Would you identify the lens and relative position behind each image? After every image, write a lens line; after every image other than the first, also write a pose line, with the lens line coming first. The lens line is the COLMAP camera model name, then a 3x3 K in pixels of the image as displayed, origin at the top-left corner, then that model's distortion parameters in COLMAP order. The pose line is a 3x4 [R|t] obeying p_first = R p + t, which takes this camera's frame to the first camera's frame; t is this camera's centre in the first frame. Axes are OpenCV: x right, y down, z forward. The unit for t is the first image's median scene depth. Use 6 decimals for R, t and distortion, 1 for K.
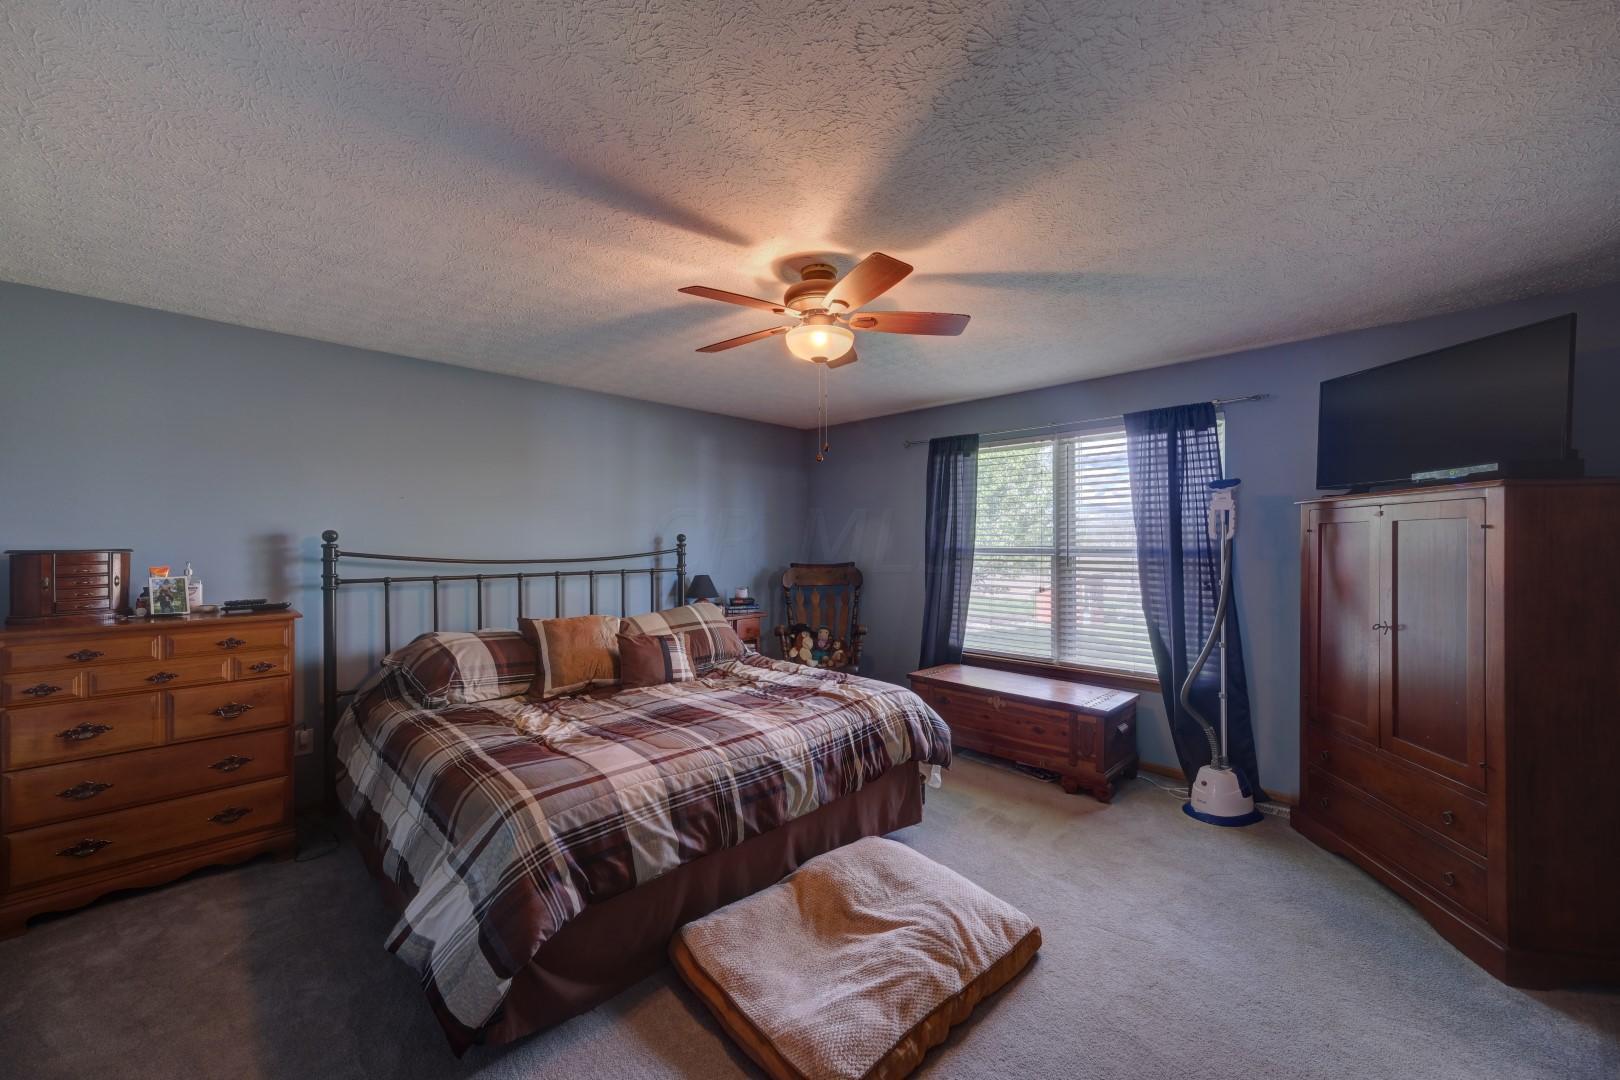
lens RADIAL K [[618.2, 0, 793.7], [0, 618.2, 538.7], [0, 0, 1]] dist [0.001164, 0.000122]
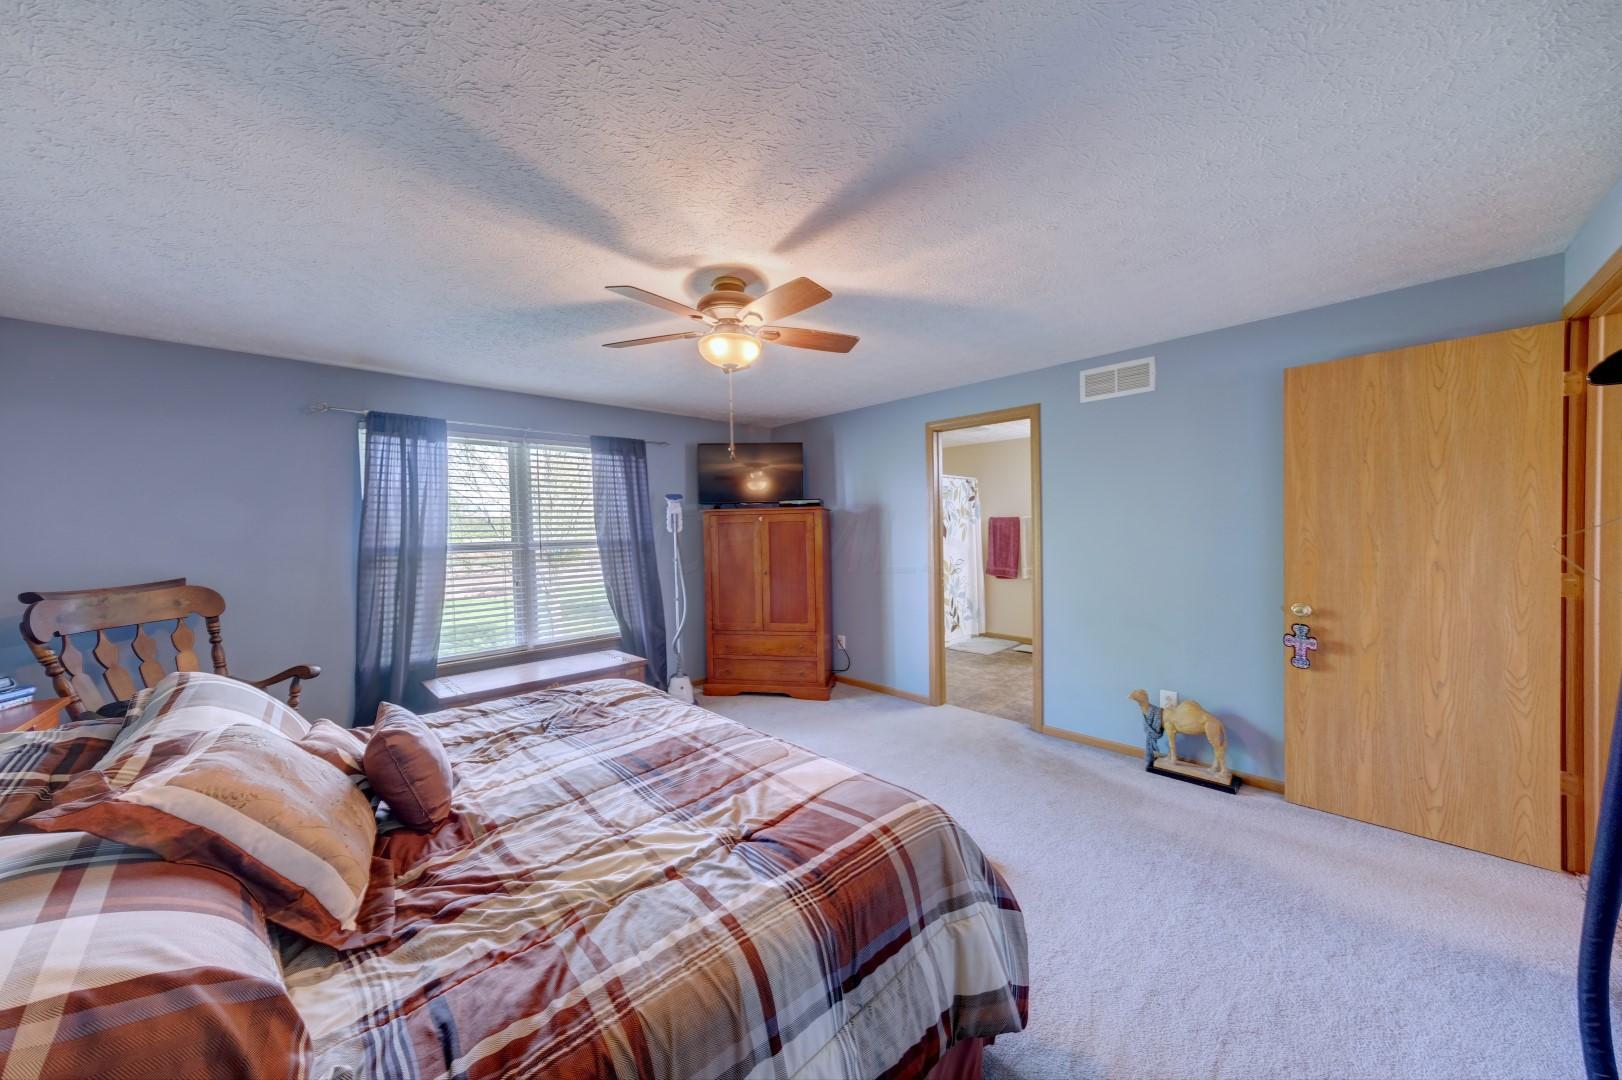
lens RADIAL K [[544.8, 0, 807.1], [0, 544.8, 541.9], [0, 0, 1]] dist [-0.002181, 0.002965]
pose [[0.016095, -0.023355, 0.999598, -0.884849], [0.016779, 0.999593, 0.023085, -0.001365], [-0.999730, 0.016401, 0.016481, 0.818756]]
